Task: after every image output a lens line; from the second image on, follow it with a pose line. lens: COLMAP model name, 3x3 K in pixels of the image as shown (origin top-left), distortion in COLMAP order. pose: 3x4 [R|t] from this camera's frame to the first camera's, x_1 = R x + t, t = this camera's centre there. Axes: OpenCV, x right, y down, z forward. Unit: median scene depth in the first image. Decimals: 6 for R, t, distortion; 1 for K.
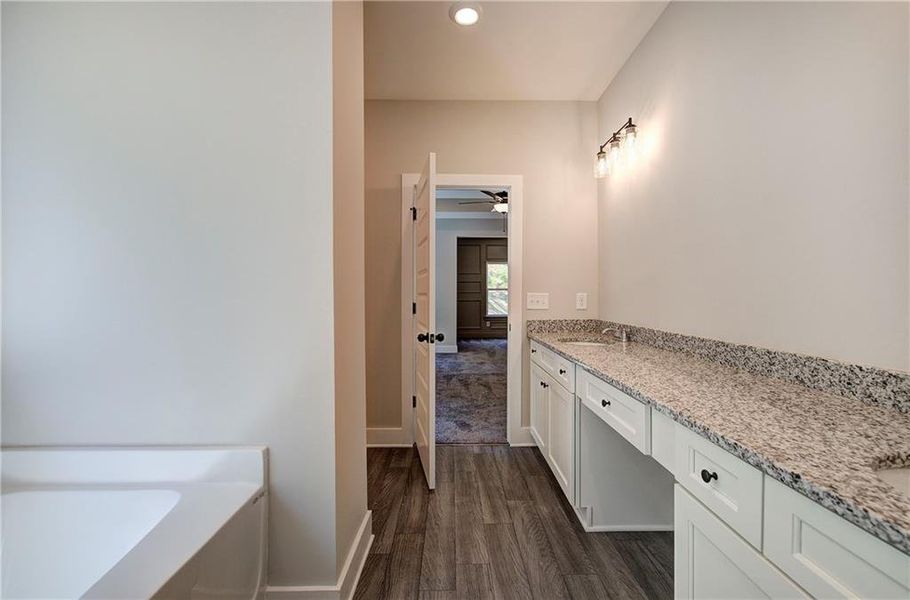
lens RADIAL K [[383.8, 0, 455.1], [0, 383.8, 297.7], [0, 0, 1]] dist [-0.002210, -0.000195]
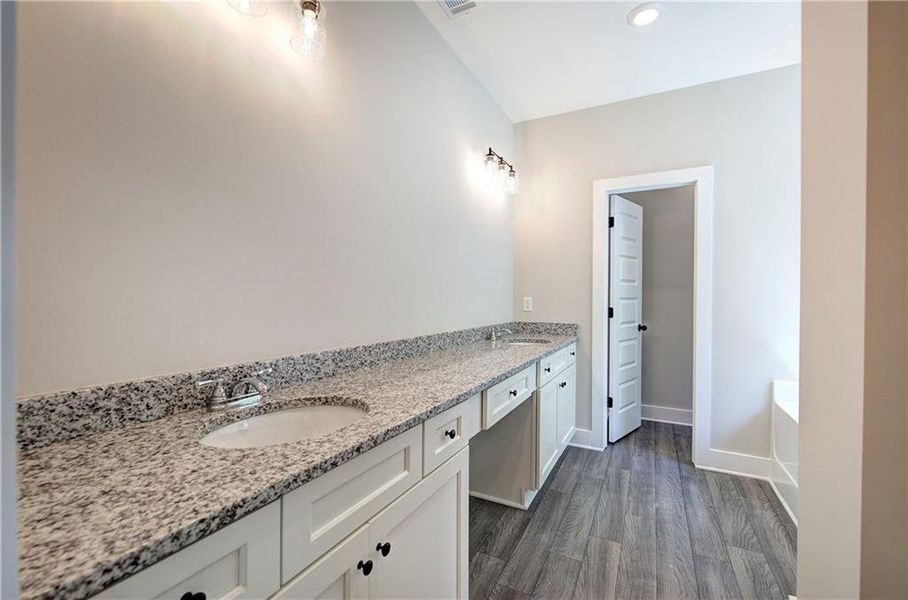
lens RADIAL K [[383.0, 0, 472.9], [0, 383.0, 297.1], [0, 0, 1]] dist [-0.002210, -0.000195]
pose [[-0.901808, 0.017846, 0.431767, -0.011658], [0.017491, 0.999836, -0.004795, -0.007278], [-0.431782, 0.003228, -0.901972, 1.958369]]
